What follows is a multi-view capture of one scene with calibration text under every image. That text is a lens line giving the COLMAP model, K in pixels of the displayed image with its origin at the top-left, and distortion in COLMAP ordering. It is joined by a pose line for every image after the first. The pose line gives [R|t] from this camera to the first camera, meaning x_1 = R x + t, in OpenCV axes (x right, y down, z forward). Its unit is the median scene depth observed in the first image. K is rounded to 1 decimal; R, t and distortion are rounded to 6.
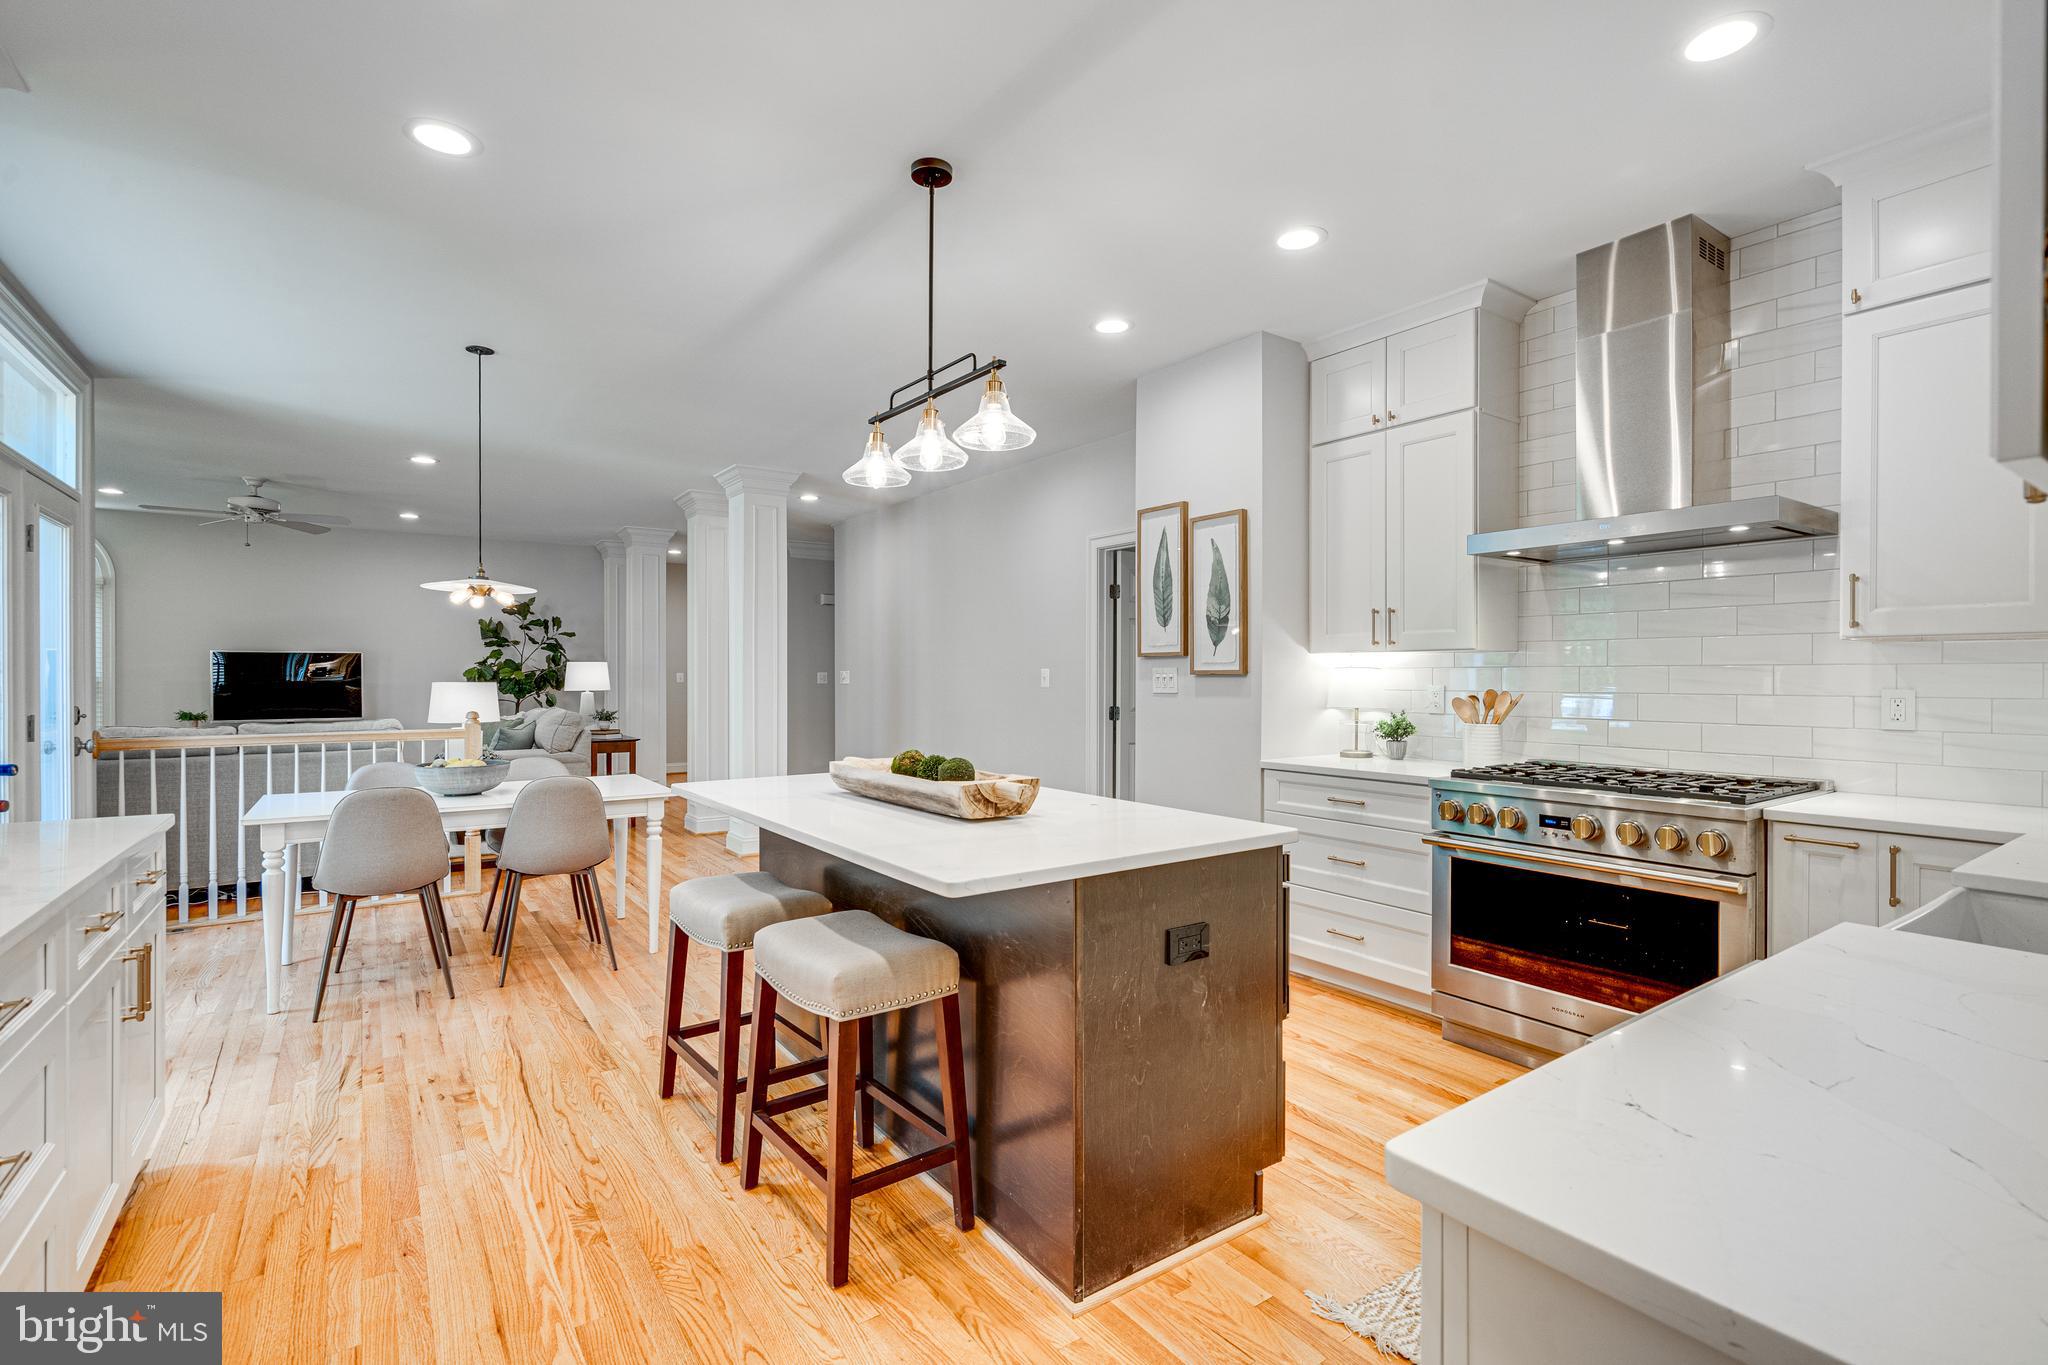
lens RADIAL K [[948.2, 0, 1002.1], [0, 948.2, 681.2], [0, 0, 1]] dist [0.000551, 0.000227]
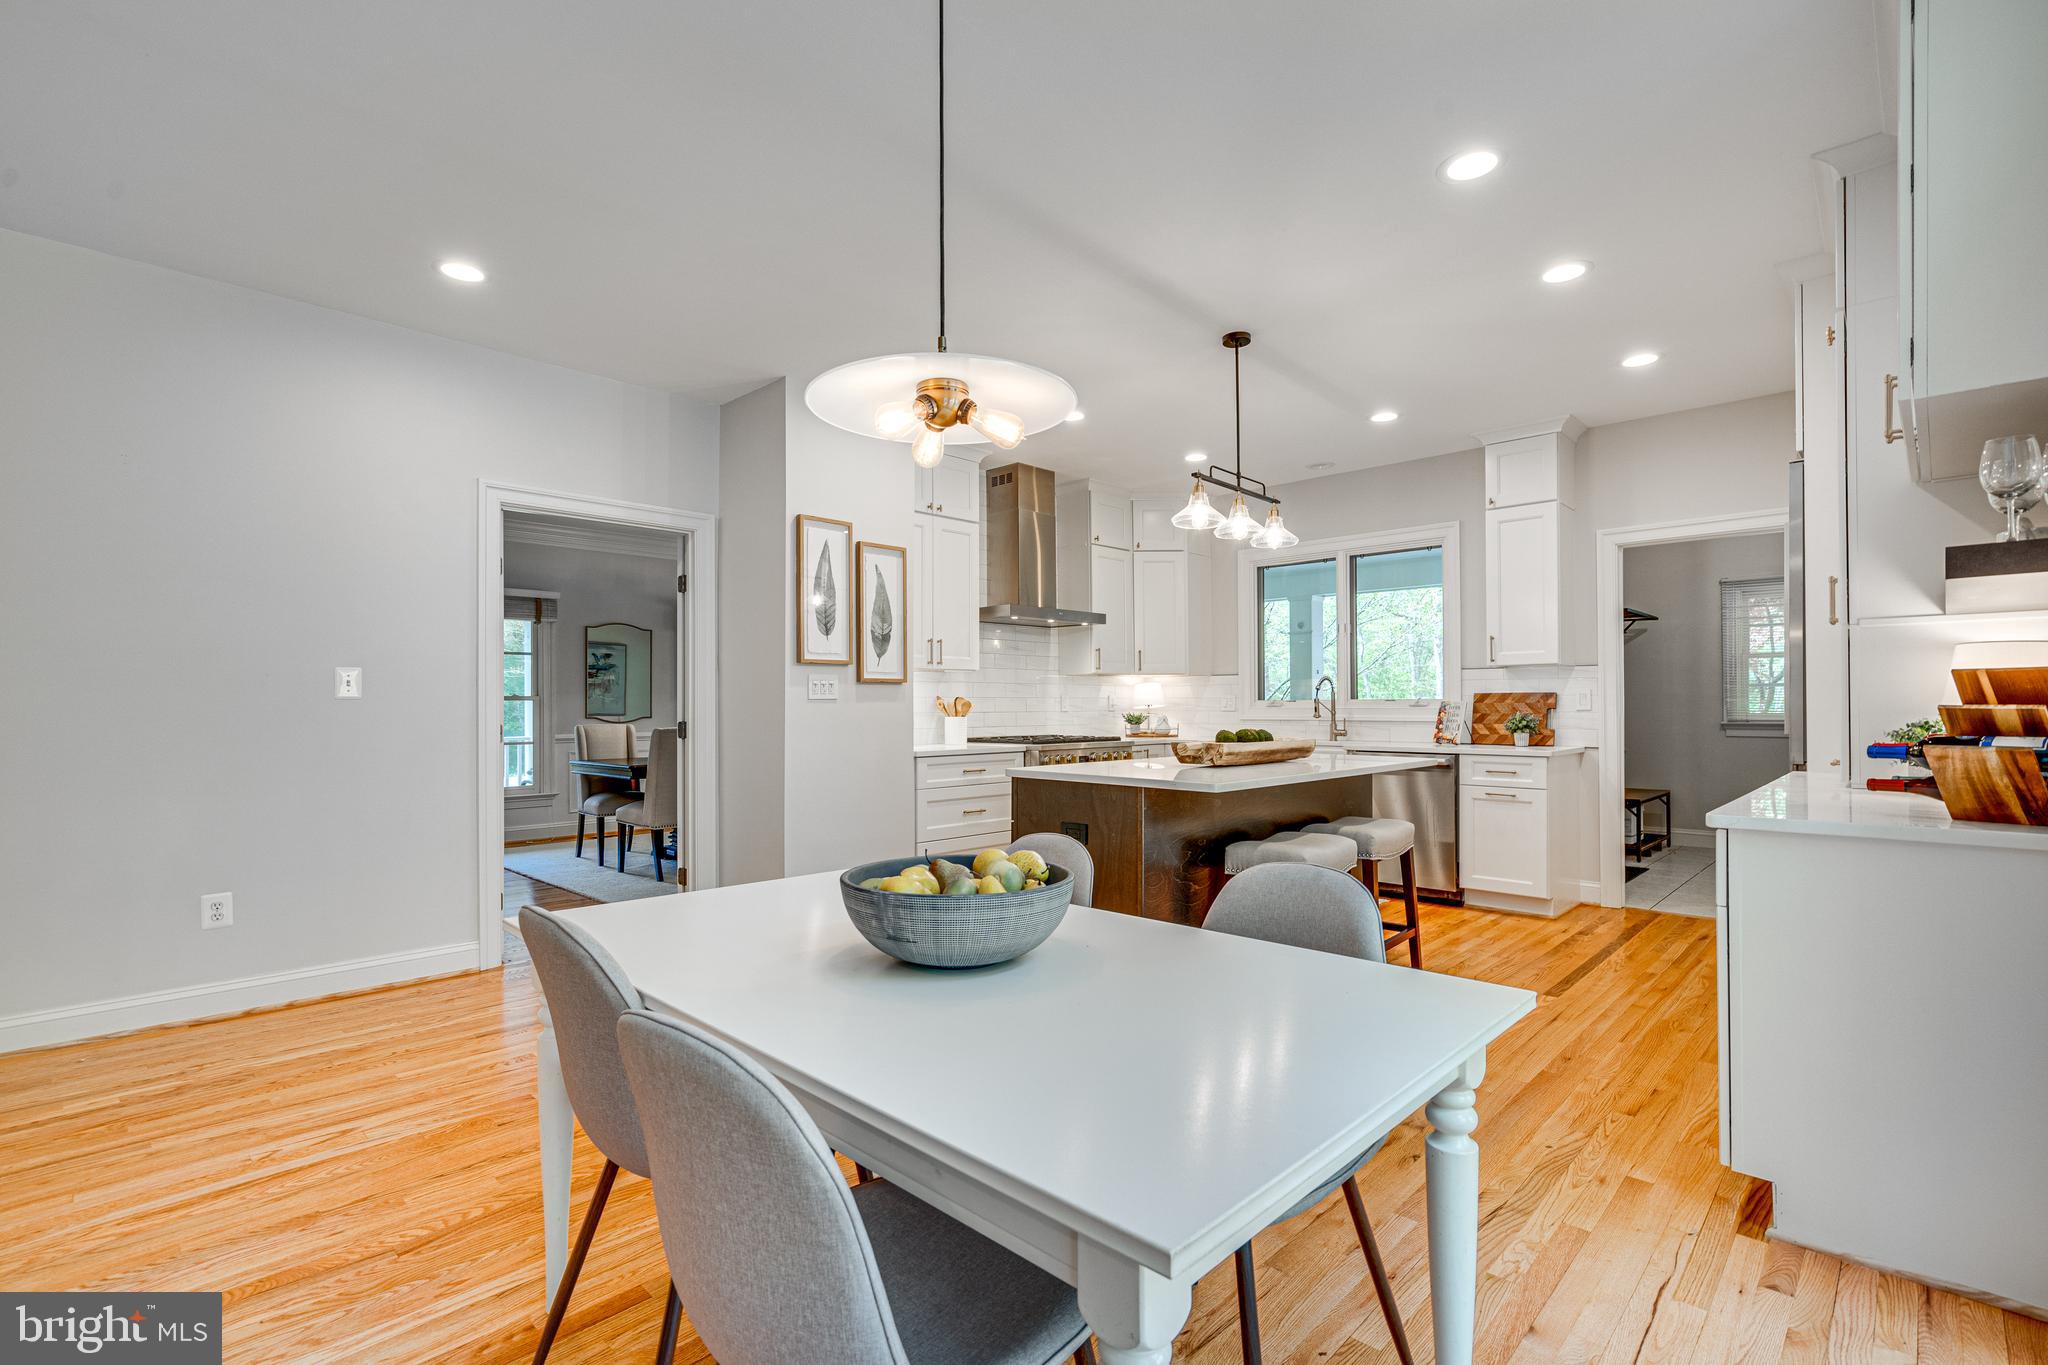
lens RADIAL K [[945.4, 0, 1044.0], [0, 945.4, 703.3], [0, 0, 1]] dist [0.008744, 0.000449]
pose [[-0.227785, 0.003406, 0.973706, -0.955187], [0.009583, 0.999953, -0.001256, 0.022080], [-0.973664, 0.009045, -0.227807, 1.078753]]
